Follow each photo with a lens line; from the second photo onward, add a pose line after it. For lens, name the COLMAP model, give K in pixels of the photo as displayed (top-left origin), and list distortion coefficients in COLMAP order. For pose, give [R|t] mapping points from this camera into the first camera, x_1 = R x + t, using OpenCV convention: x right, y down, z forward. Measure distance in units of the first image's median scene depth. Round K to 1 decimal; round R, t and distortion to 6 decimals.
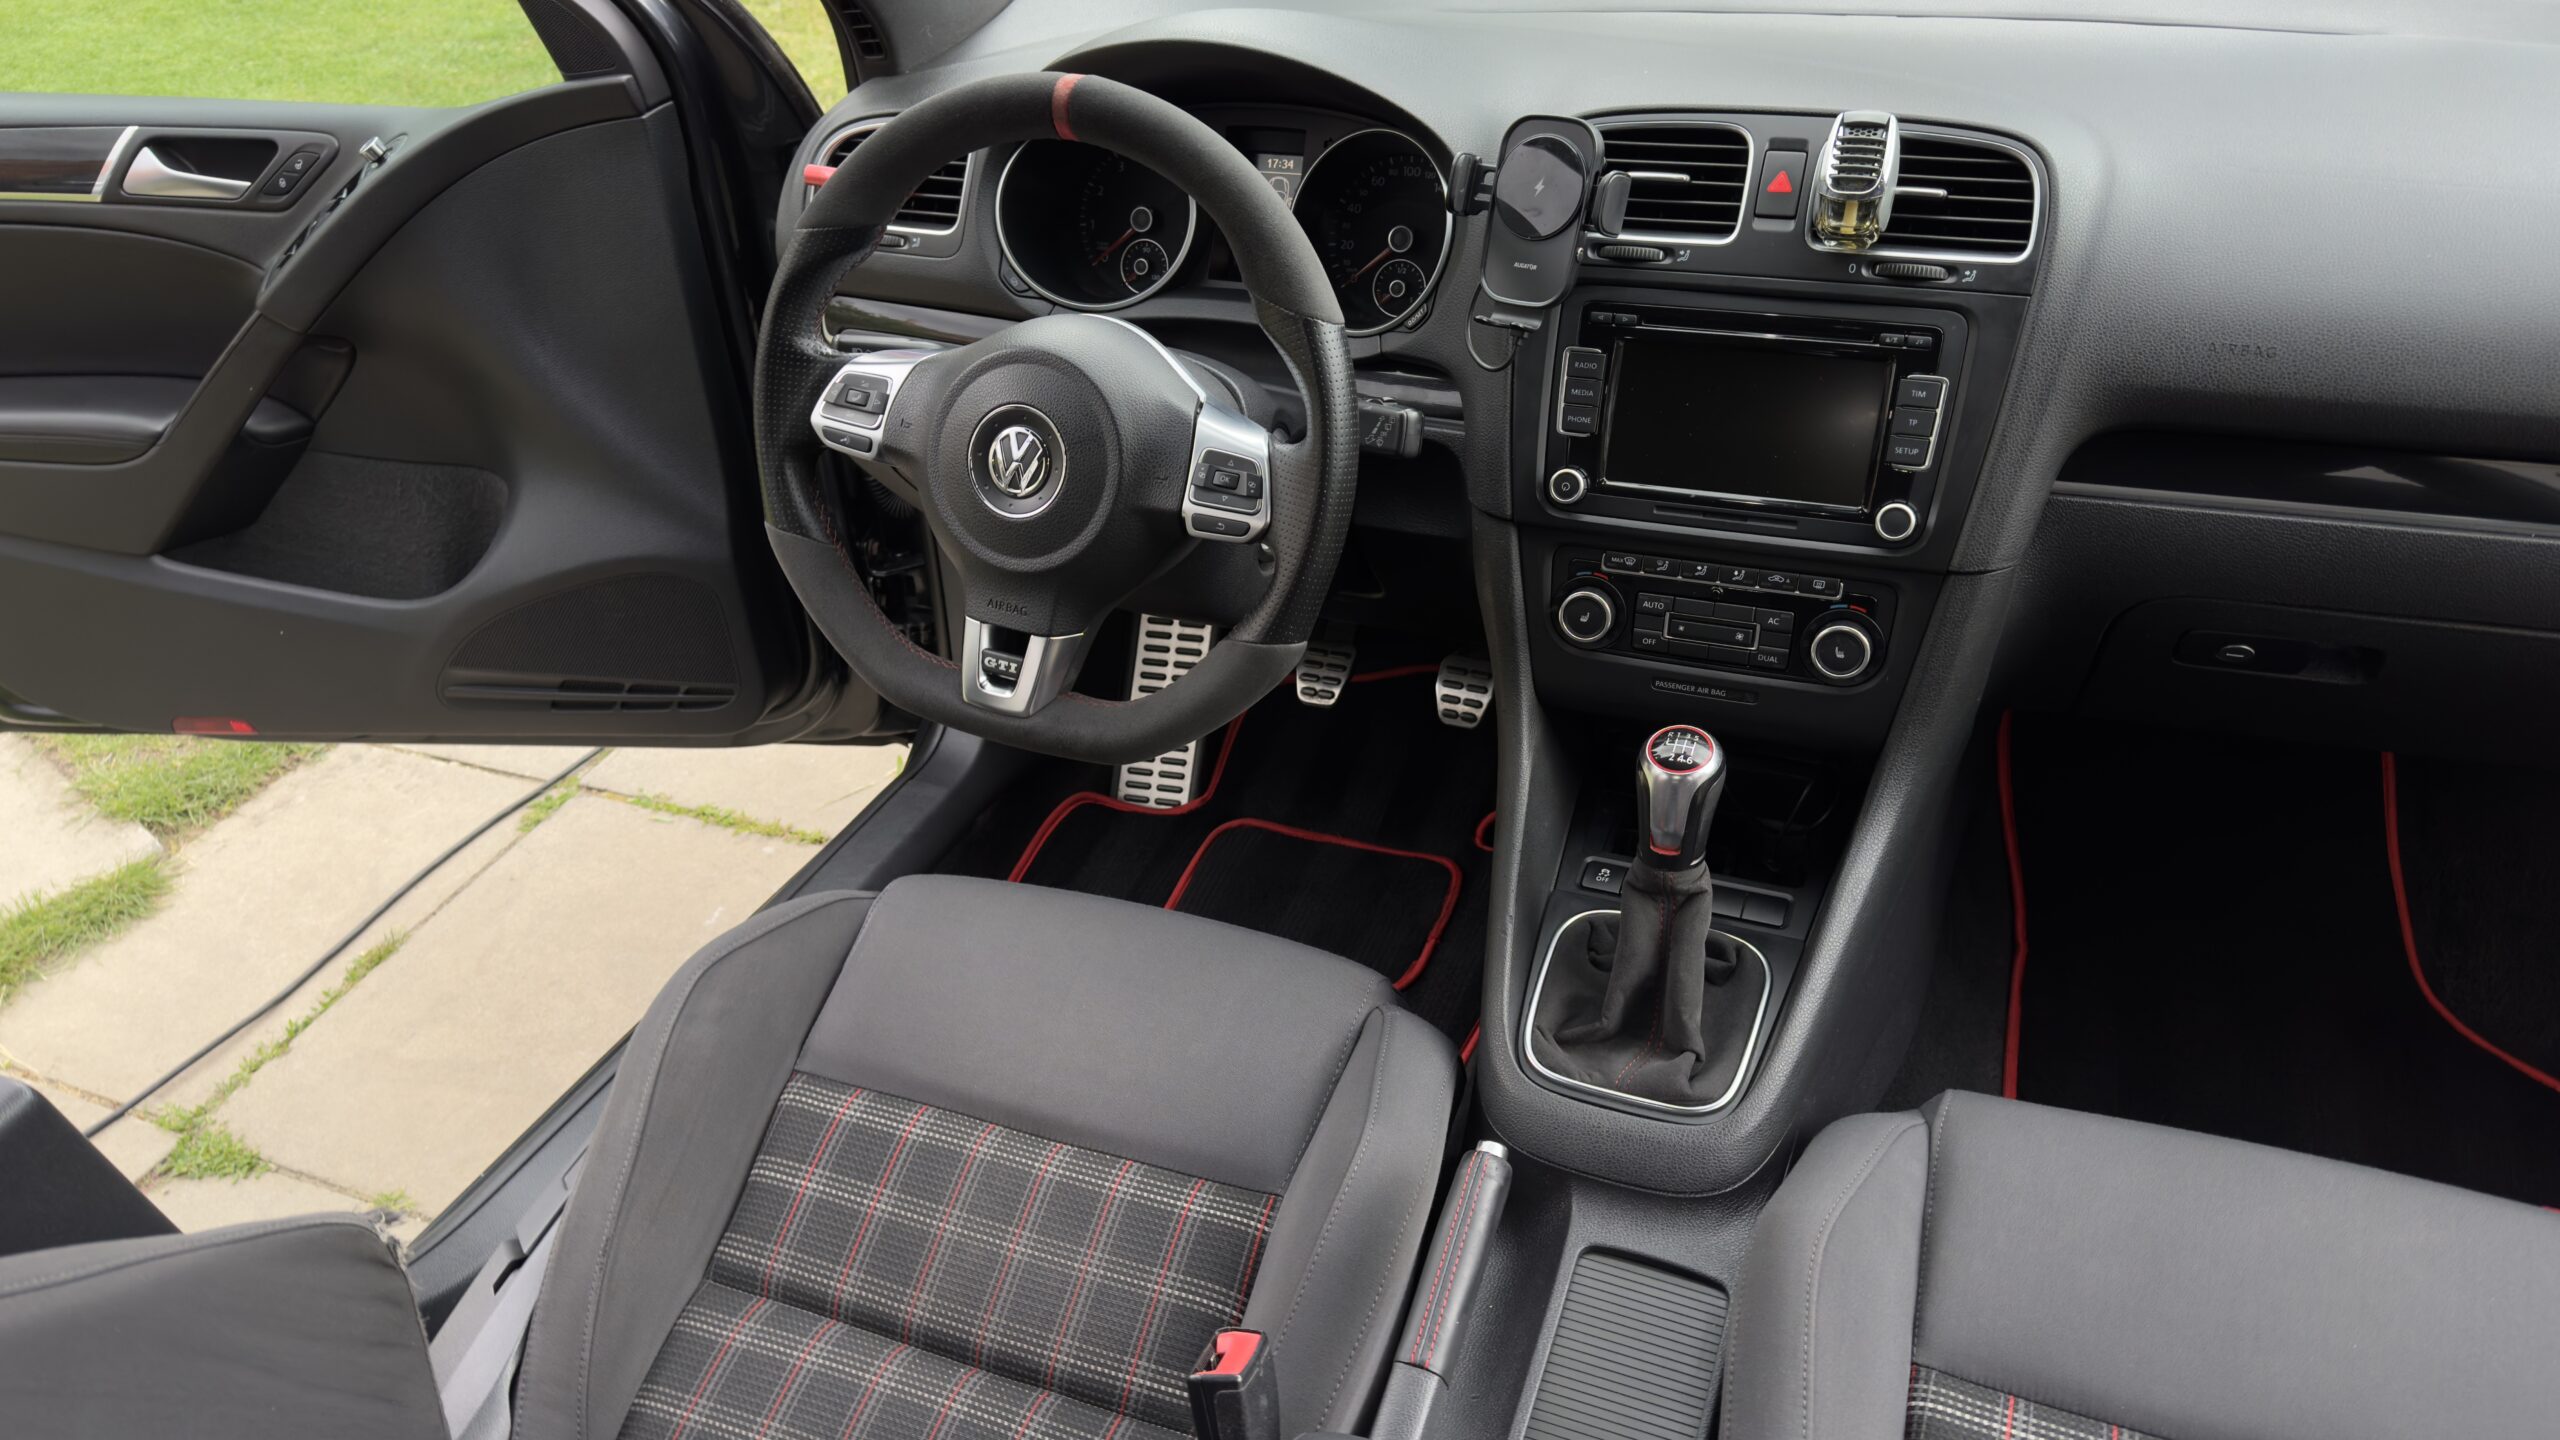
lens RADIAL K [[1786.4, 0, 1273.7], [0, 1786.4, 743.1], [0, 0, 1]] dist [0.101366, -0.141814]
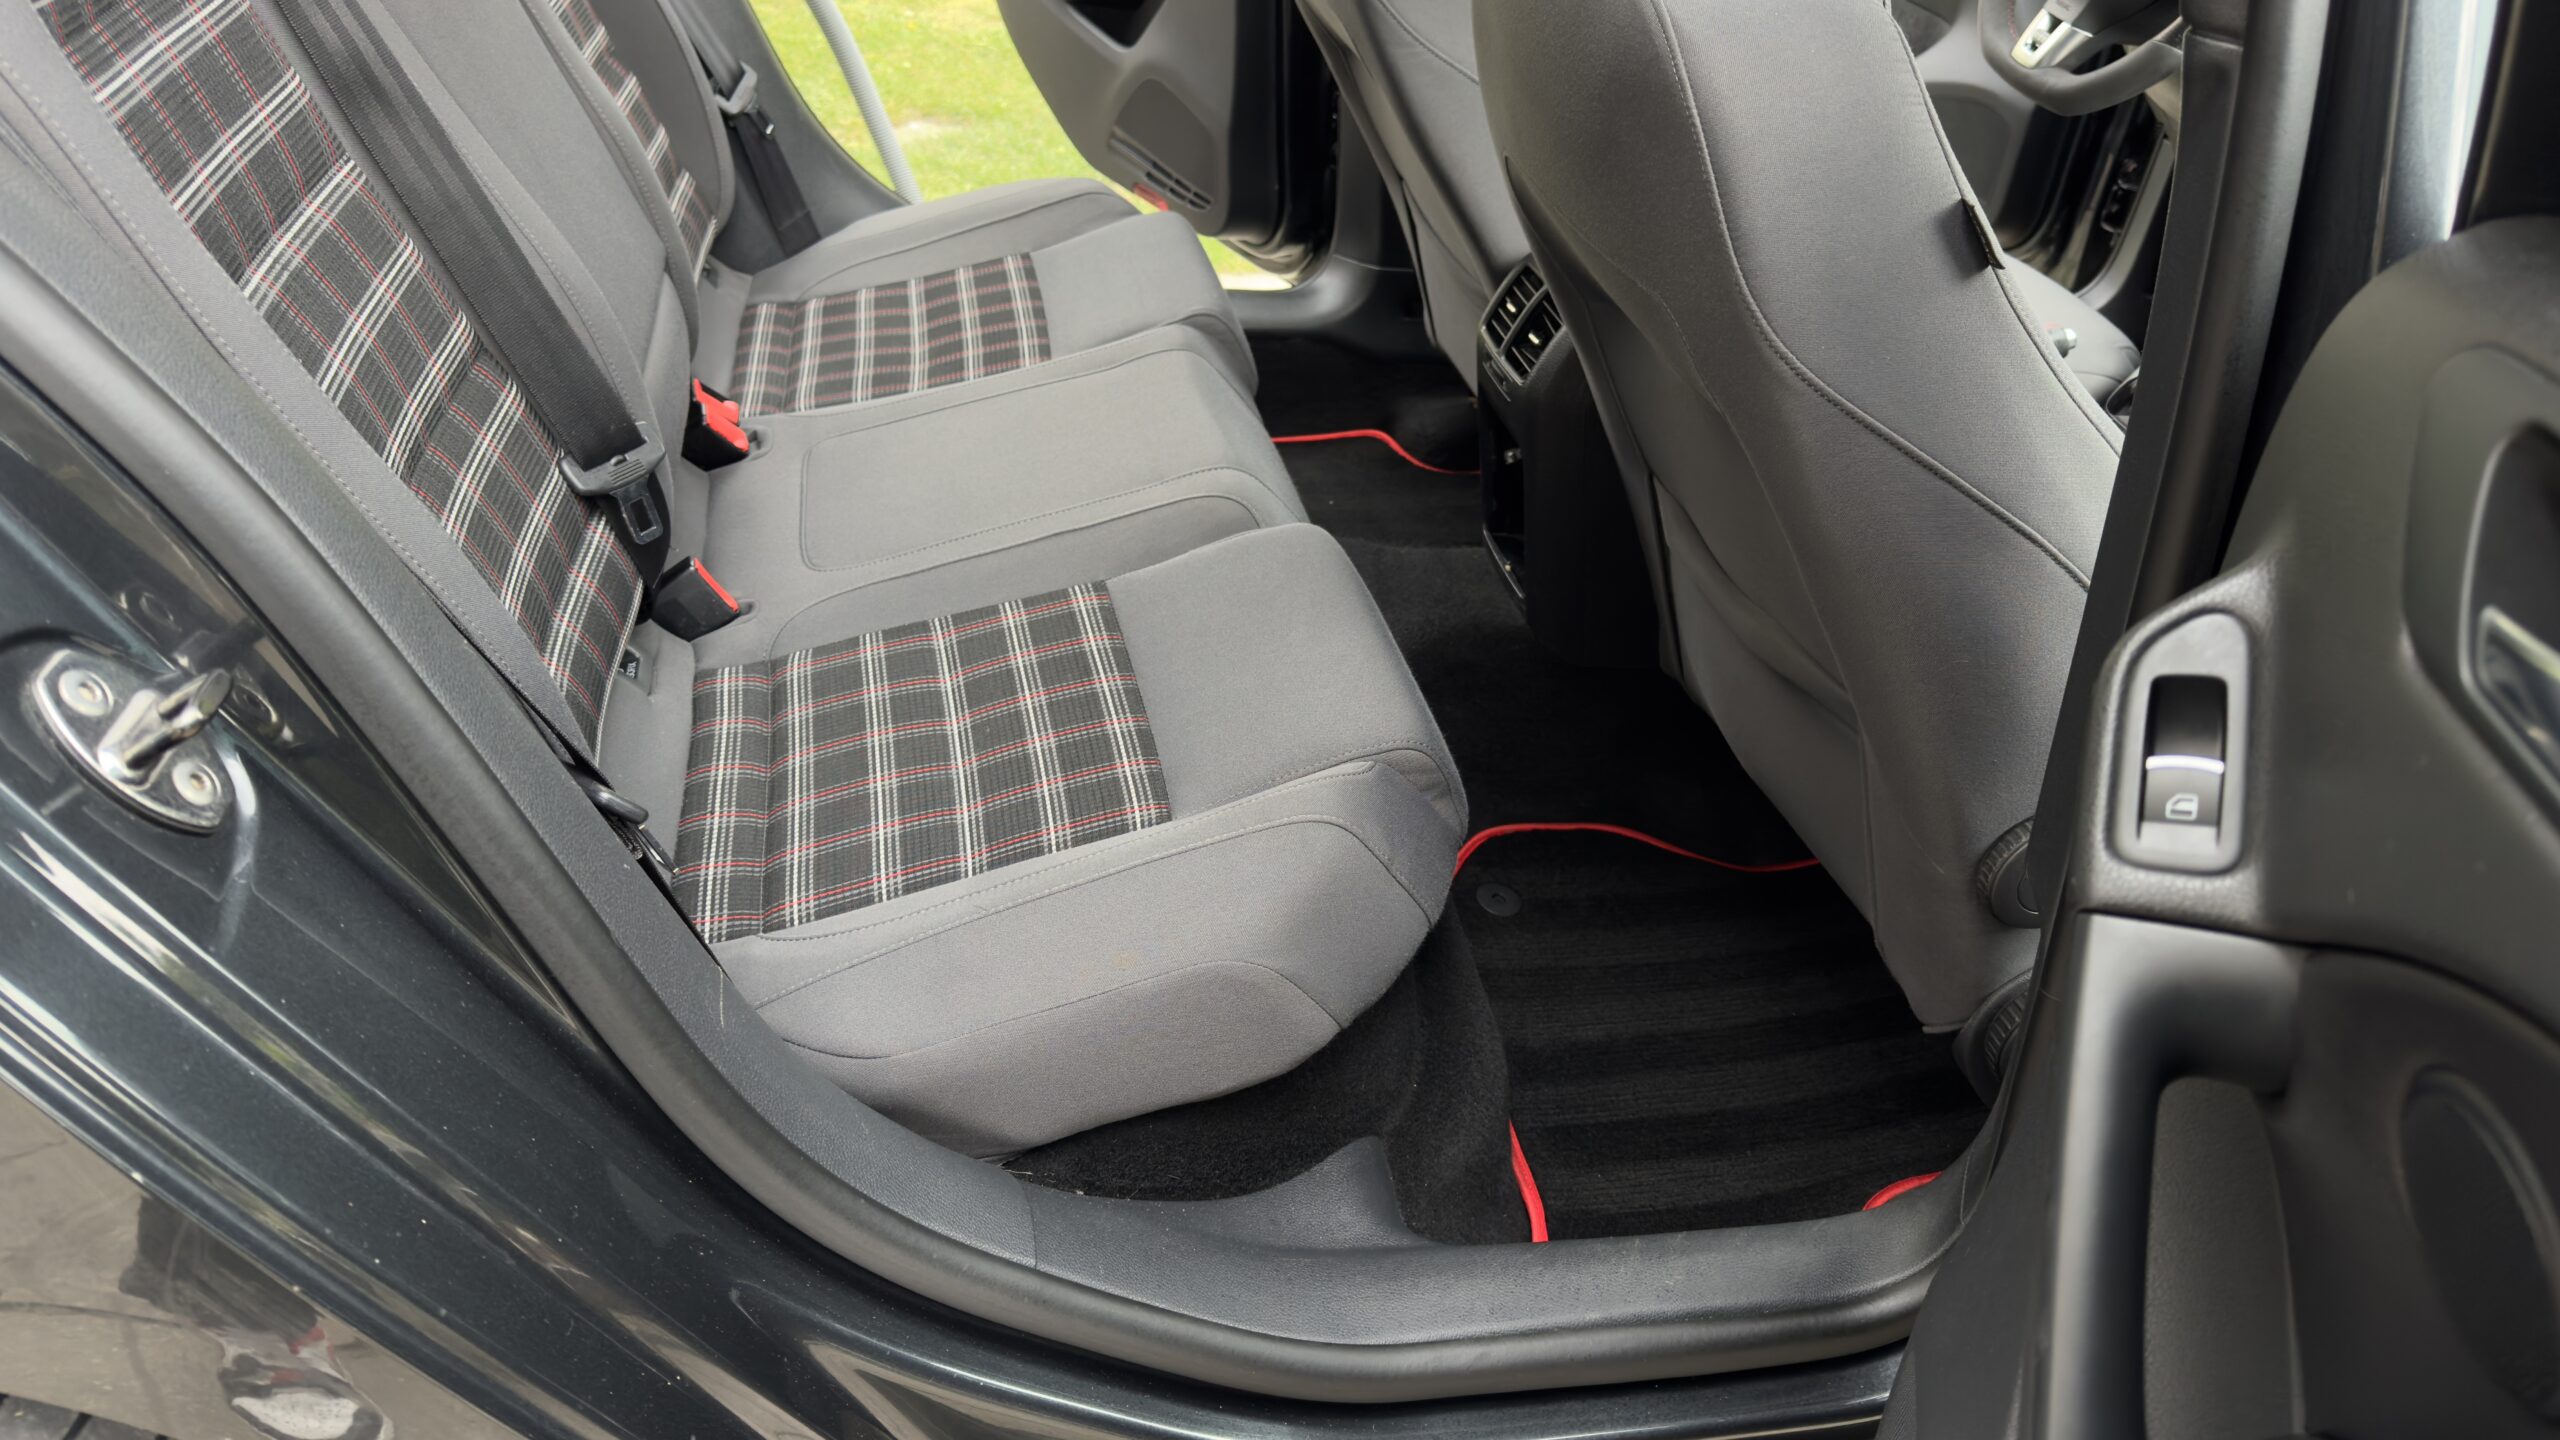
lens RADIAL K [[1786.4, 0, 1285.9], [0, 1786.4, 754.3], [0, 0, 1]] dist [0.101366, -0.141814]
pose [[0.551762, 0.557455, -0.620325, 0.874678], [-0.561030, 0.798439, 0.218497, 0.507540], [0.617094, 0.227463, 0.753297, -0.570888]]
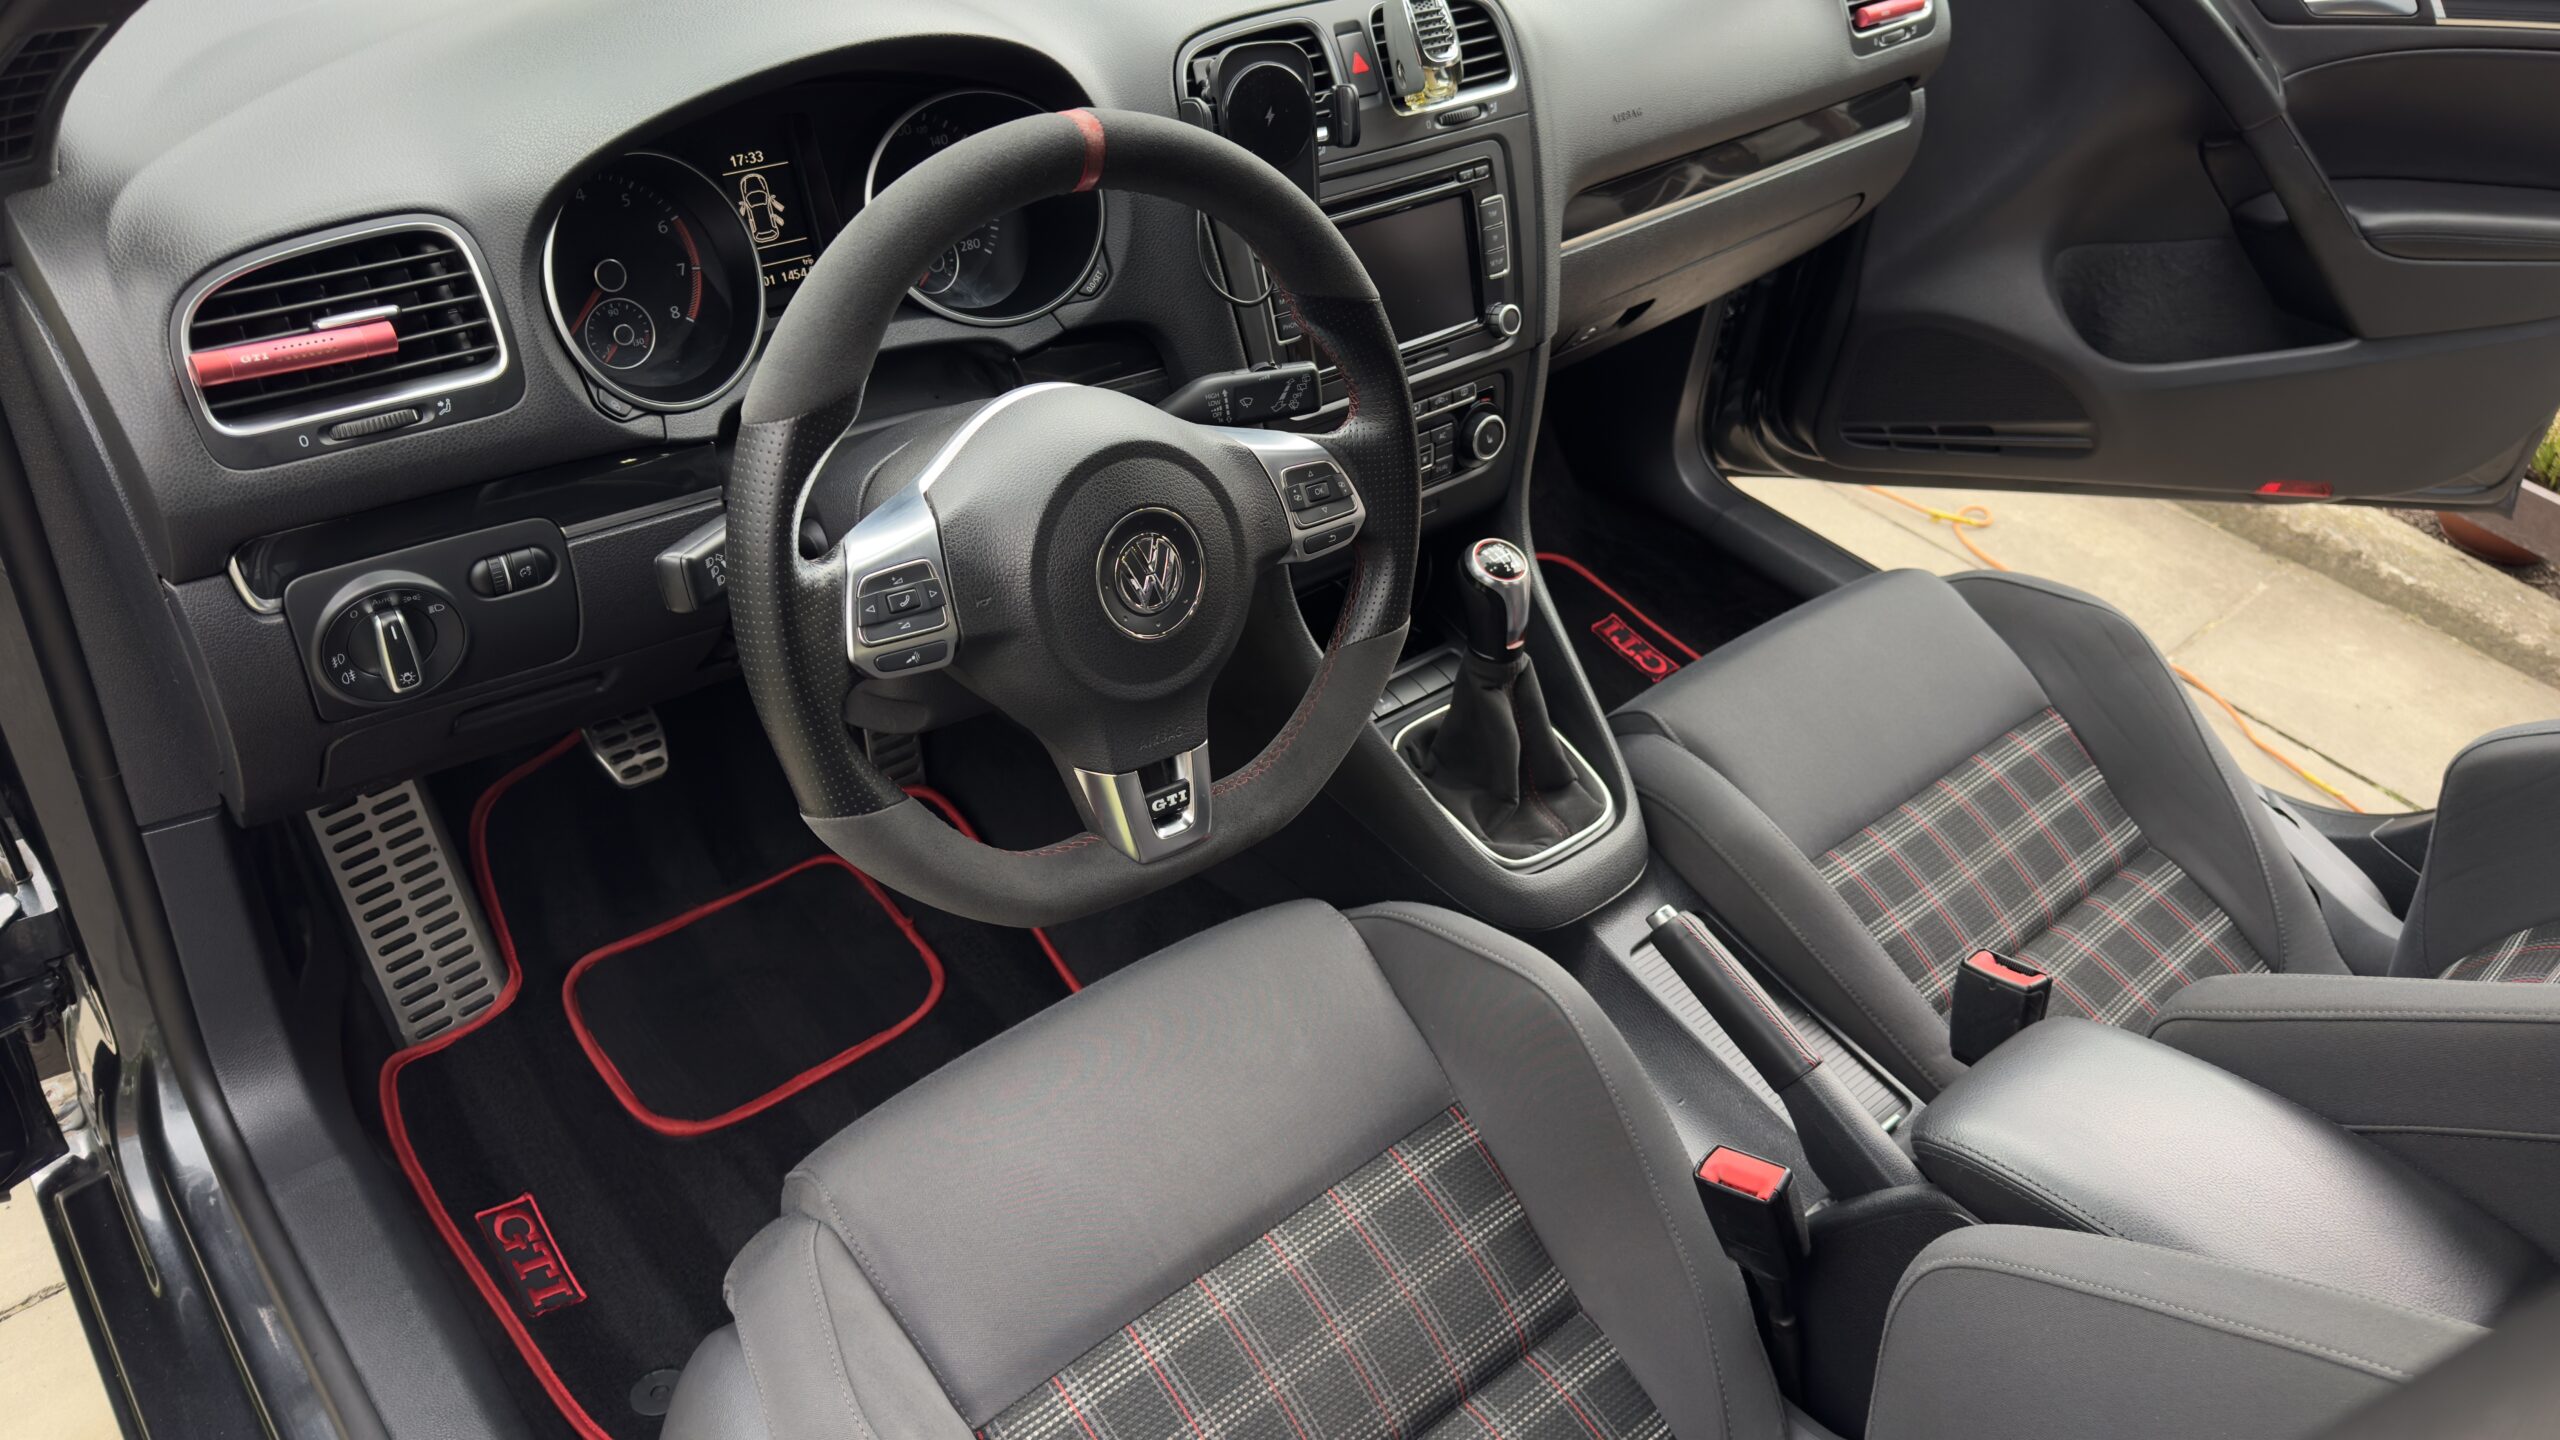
lens RADIAL K [[1786.4, 0, 1257.4], [0, 1786.4, 719.4], [0, 0, 1]] dist [0.101366, -0.141814]
pose [[0.447614, -0.478729, 0.755288, -0.731262], [0.382643, 0.865934, 0.322090, -0.324645], [-0.808224, 0.144834, 0.570786, 0.457169]]
